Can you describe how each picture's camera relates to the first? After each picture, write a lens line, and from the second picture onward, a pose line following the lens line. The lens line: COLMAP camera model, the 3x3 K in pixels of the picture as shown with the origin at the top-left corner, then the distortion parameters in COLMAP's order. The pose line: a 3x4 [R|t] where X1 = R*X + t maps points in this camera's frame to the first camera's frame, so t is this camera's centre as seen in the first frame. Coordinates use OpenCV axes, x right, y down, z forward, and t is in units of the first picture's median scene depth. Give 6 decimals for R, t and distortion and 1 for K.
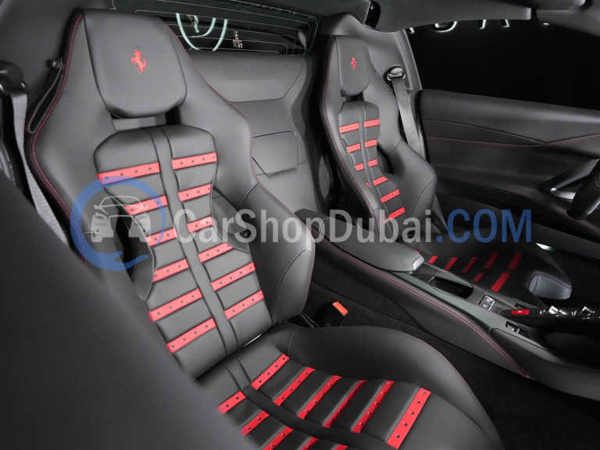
lens RADIAL K [[353.0, 0, 299.5], [0, 353.0, 225.3], [0, 0, 1]] dist [-0.020856, 0.011846]
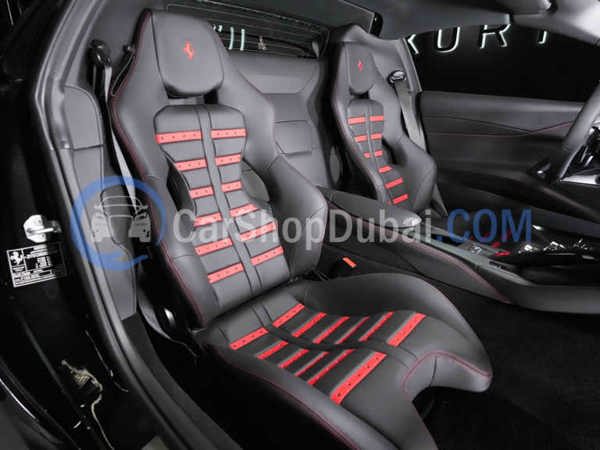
lens RADIAL K [[353.0, 0, 300.7], [0, 353.0, 224.3], [0, 0, 1]] dist [-0.020856, 0.011846]
pose [[0.999684, 0.002896, -0.024979, -0.015919], [-0.004634, 0.997550, -0.069804, 0.197283], [0.024715, 0.069898, 0.997248, -0.170550]]
